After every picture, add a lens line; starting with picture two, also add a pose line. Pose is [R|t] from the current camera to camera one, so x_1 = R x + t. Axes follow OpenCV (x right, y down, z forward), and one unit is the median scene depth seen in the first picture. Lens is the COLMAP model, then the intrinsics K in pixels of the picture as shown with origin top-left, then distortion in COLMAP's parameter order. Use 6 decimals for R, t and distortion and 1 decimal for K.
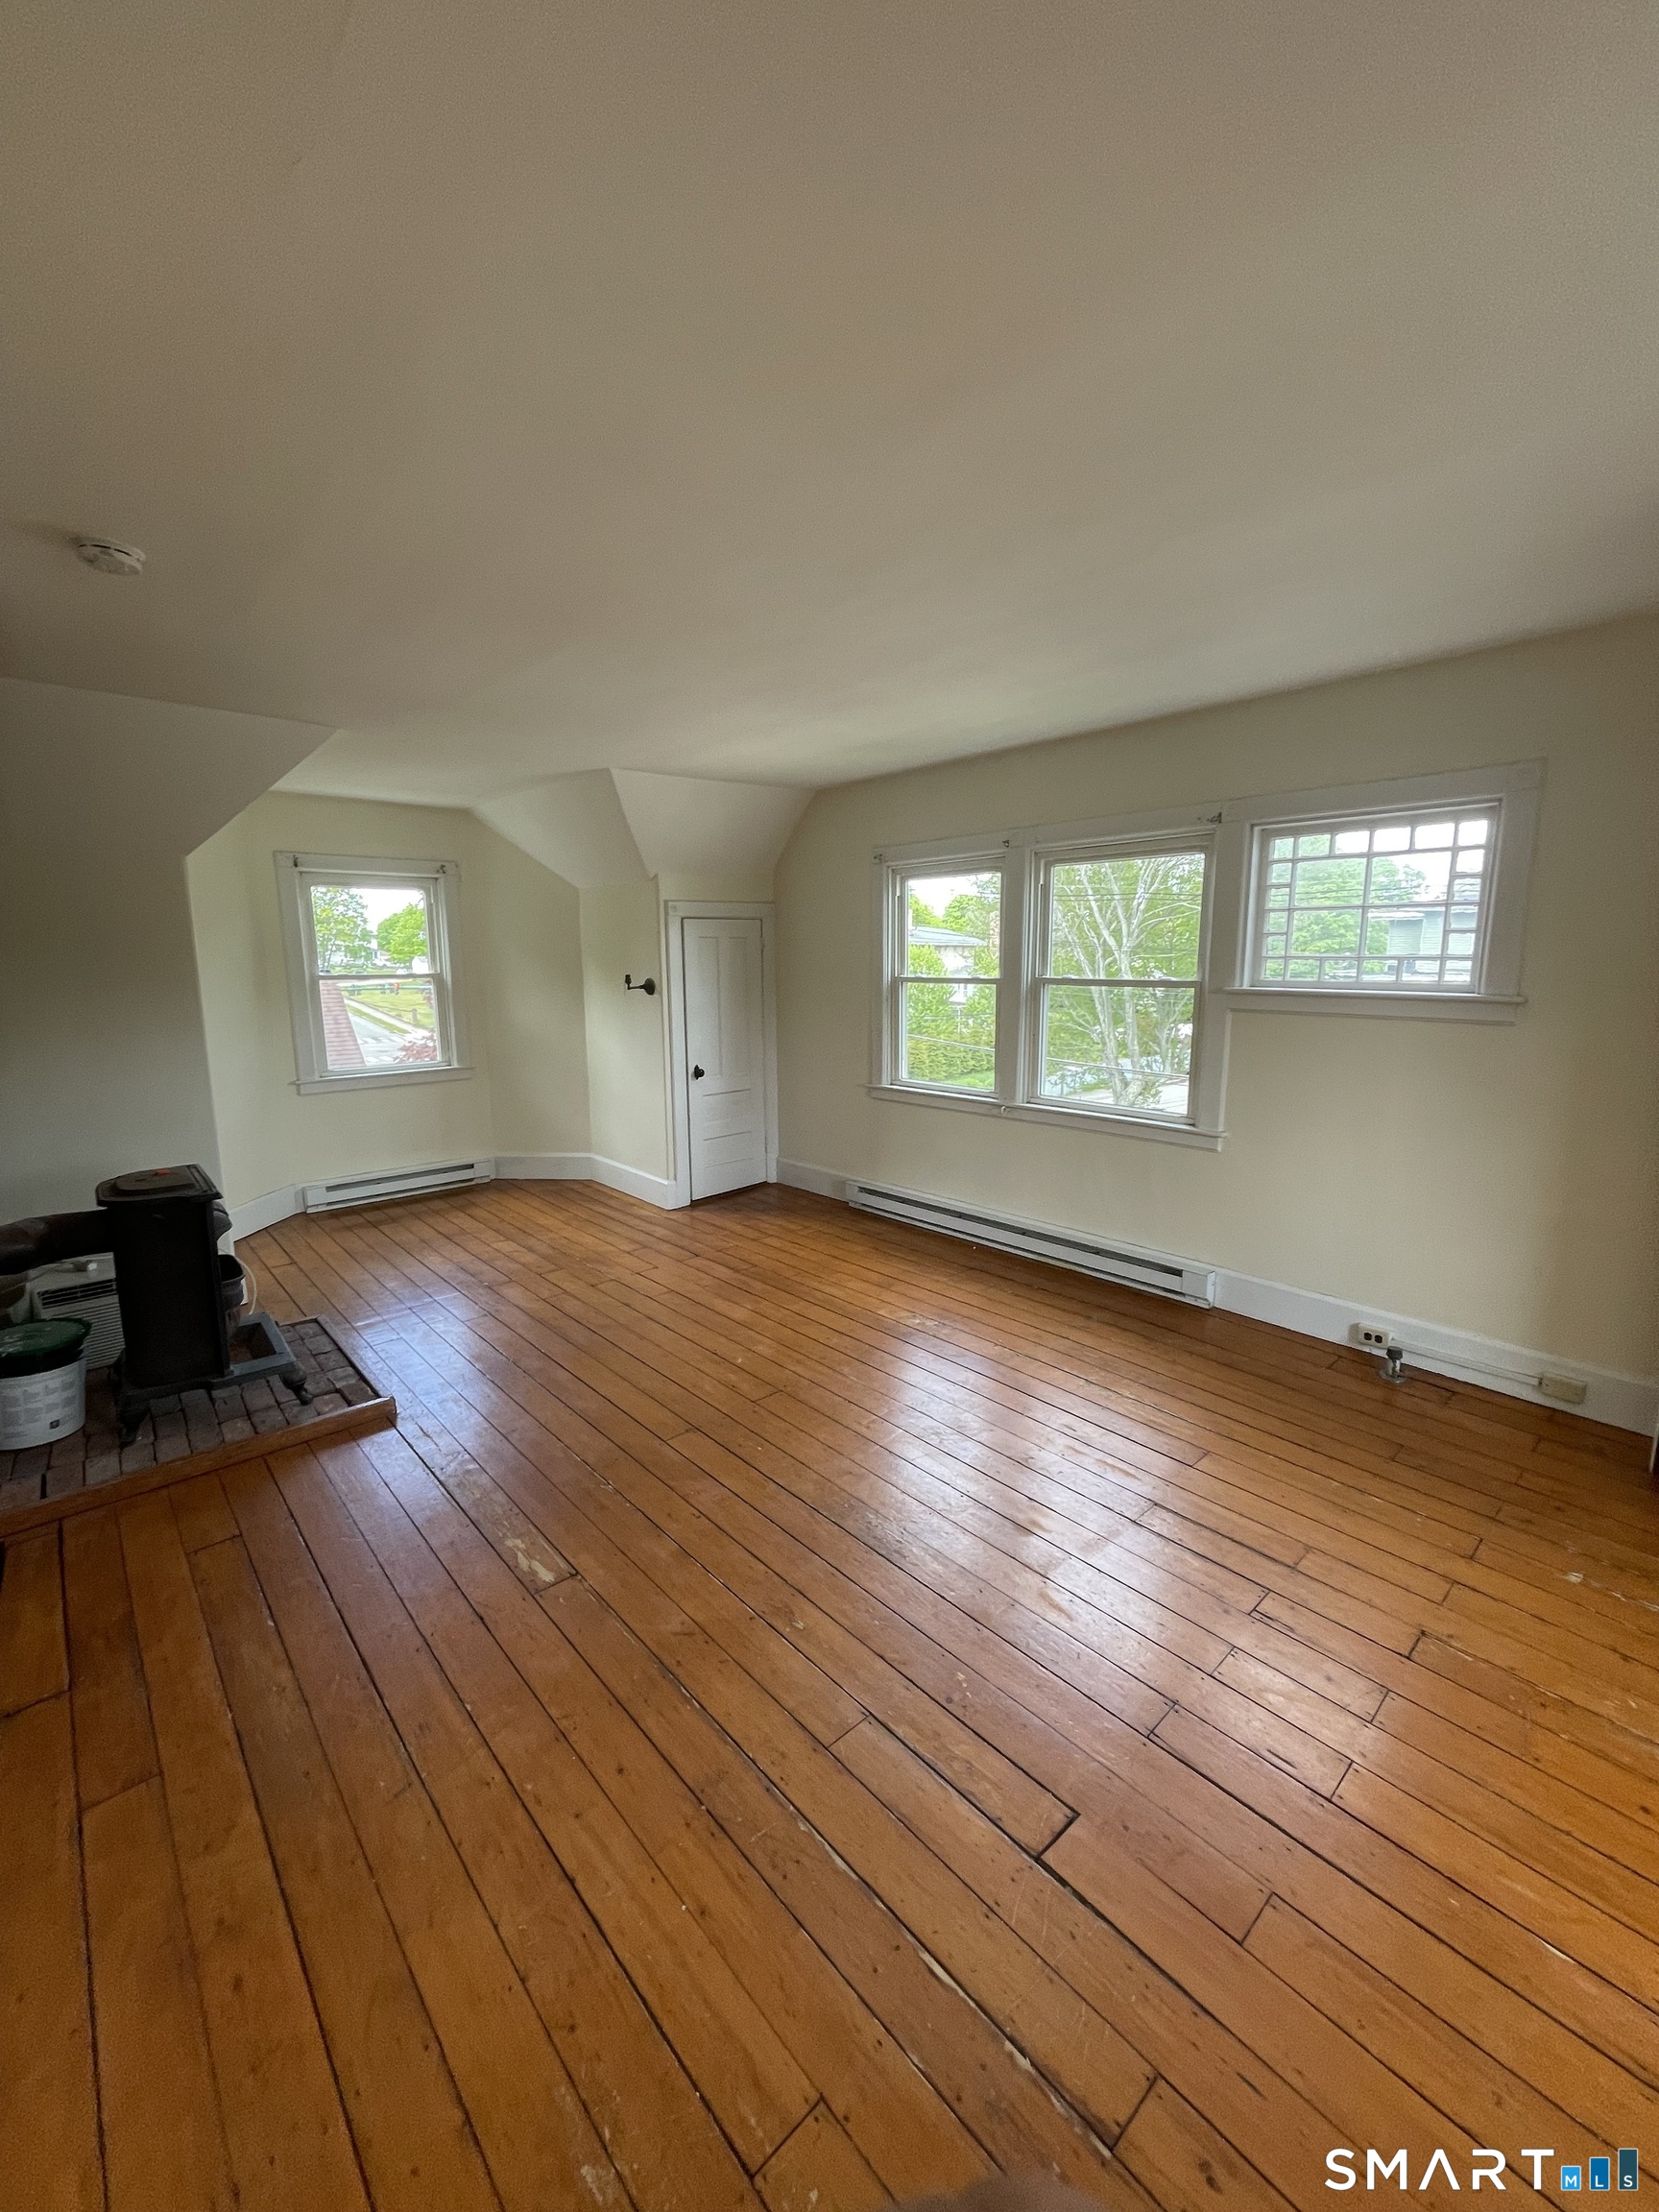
lens RADIAL K [[890.9, 0, 829.6], [0, 890.9, 1115.6], [0, 0, 1]] dist [0.017052, 0.000005]
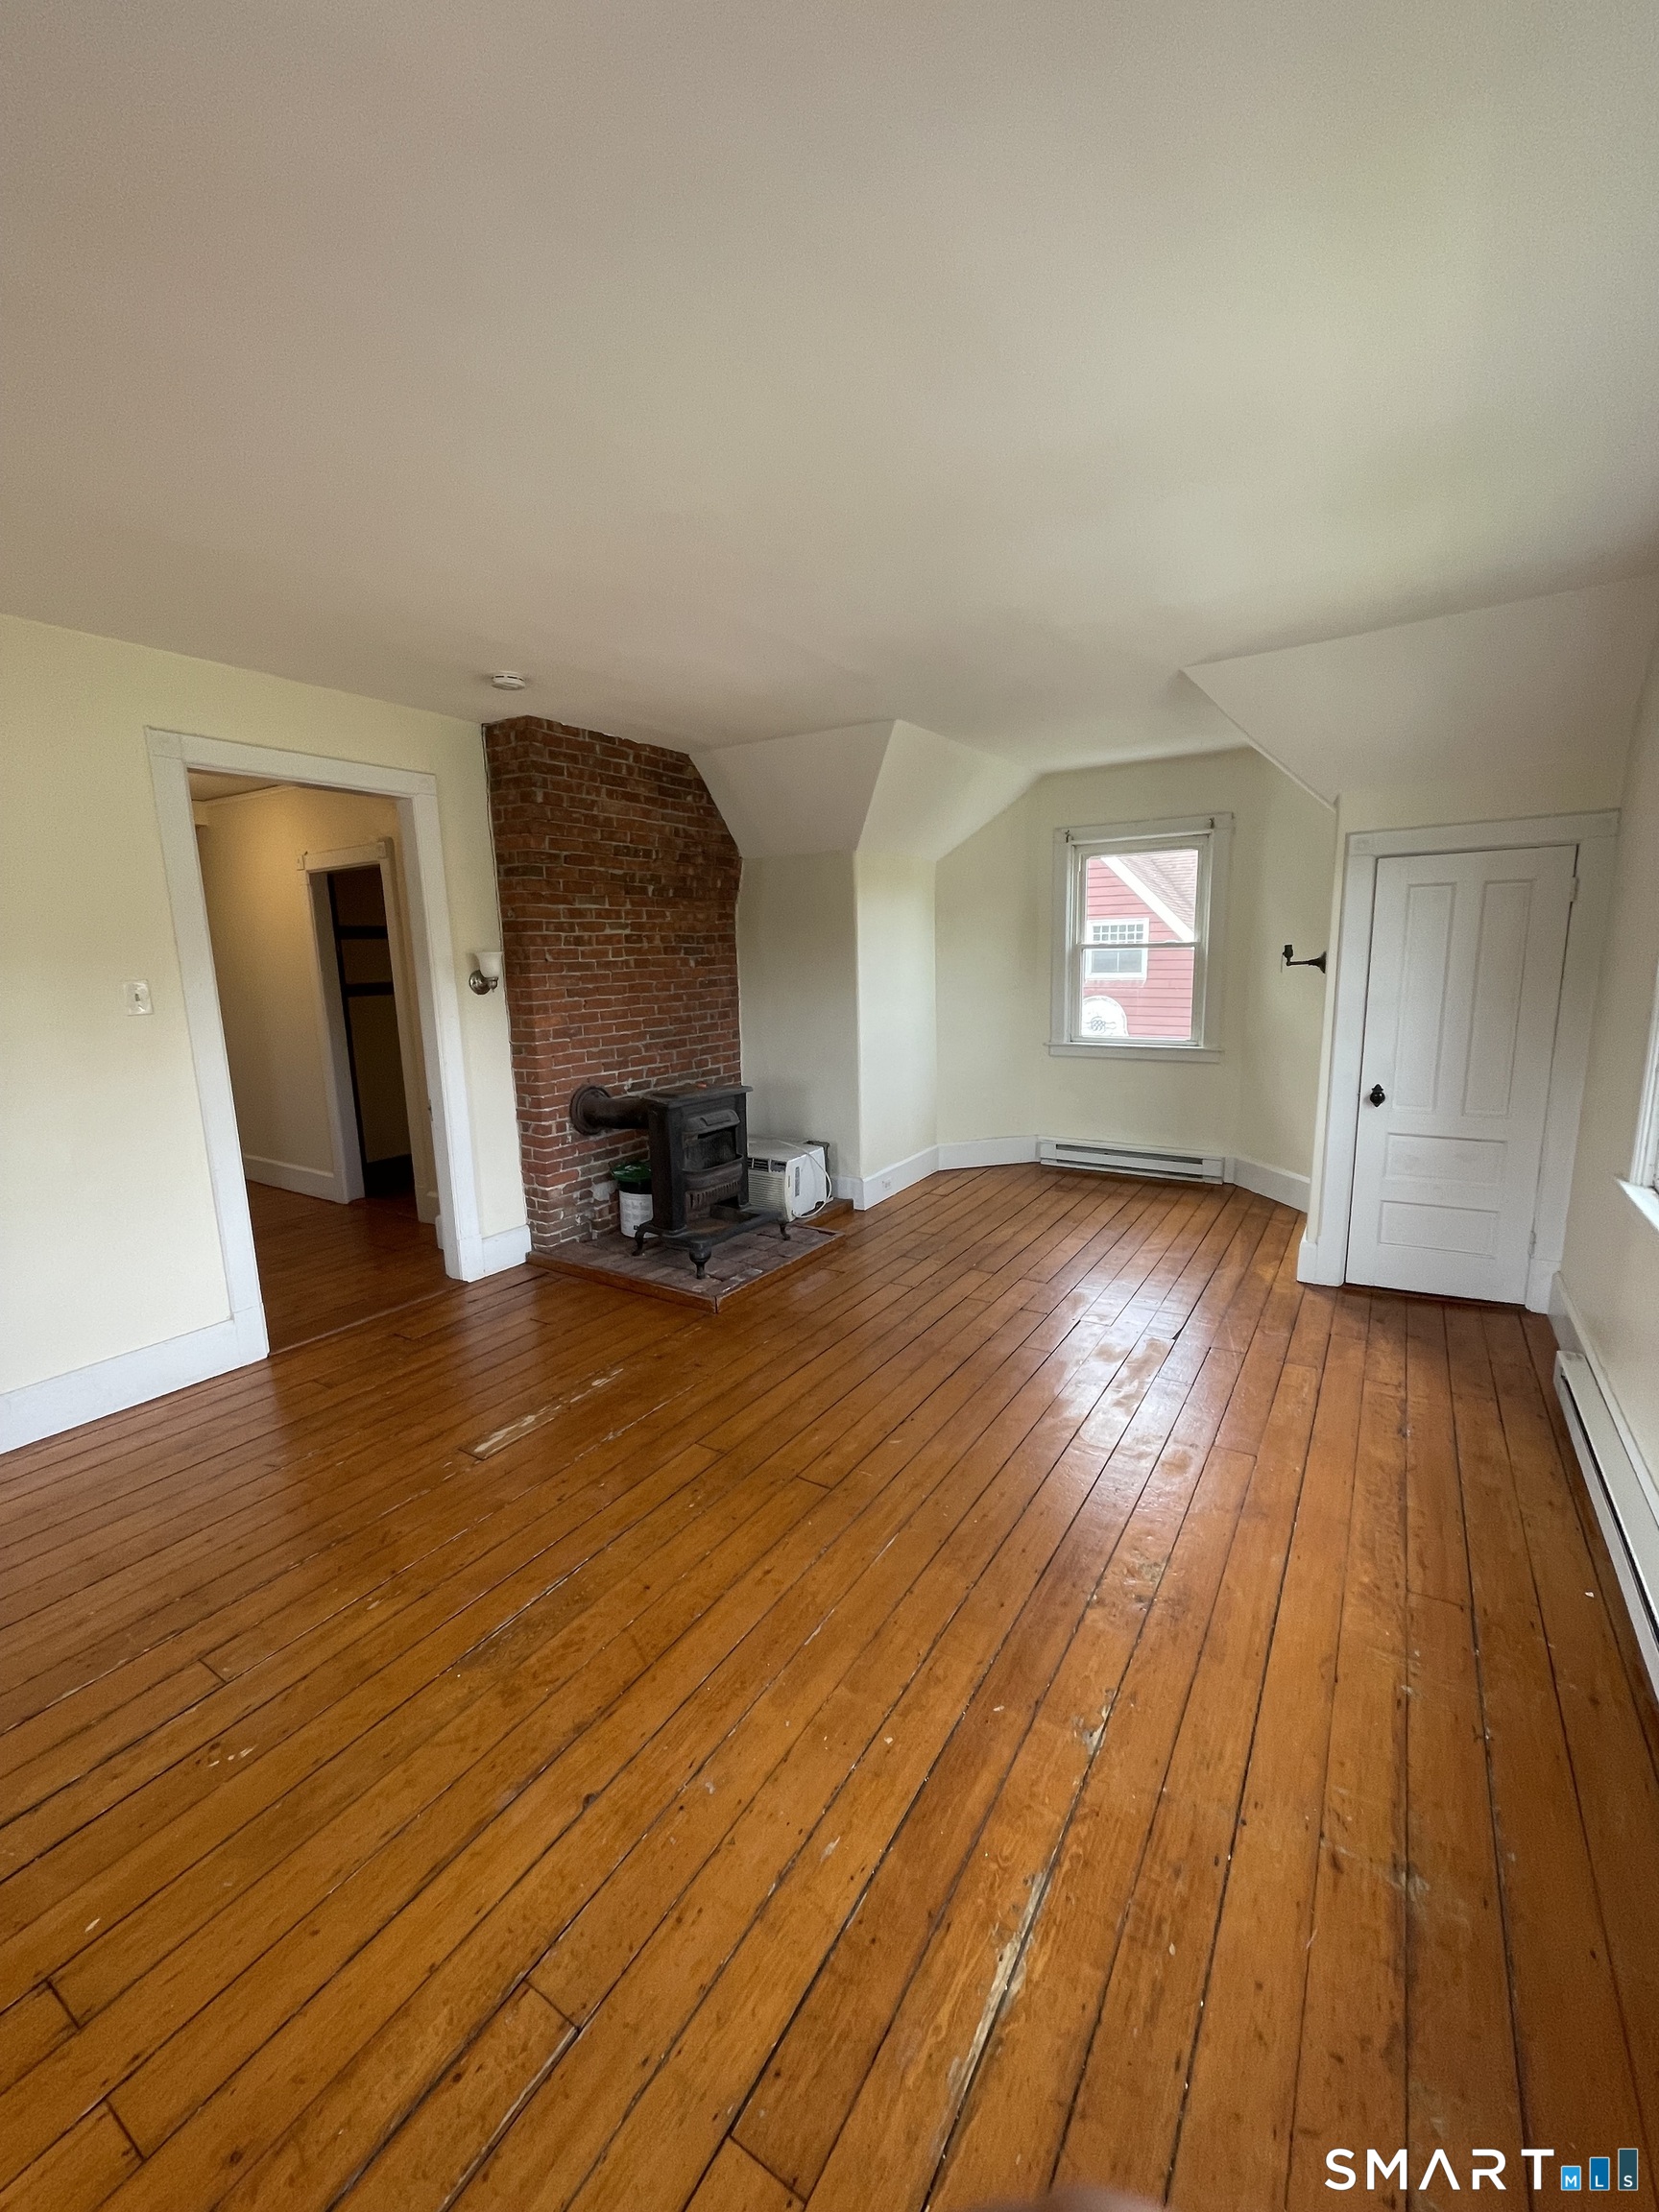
lens RADIAL K [[890.9, 0, 829.6], [0, 890.9, 1115.6], [0, 0, 1]] dist [0.017052, 0.000005]
pose [[0.273823, 0.185126, -0.943795, 0.376796], [-0.143787, 0.978152, 0.150148, -0.078040], [0.950971, 0.094592, 0.294459, 0.444768]]
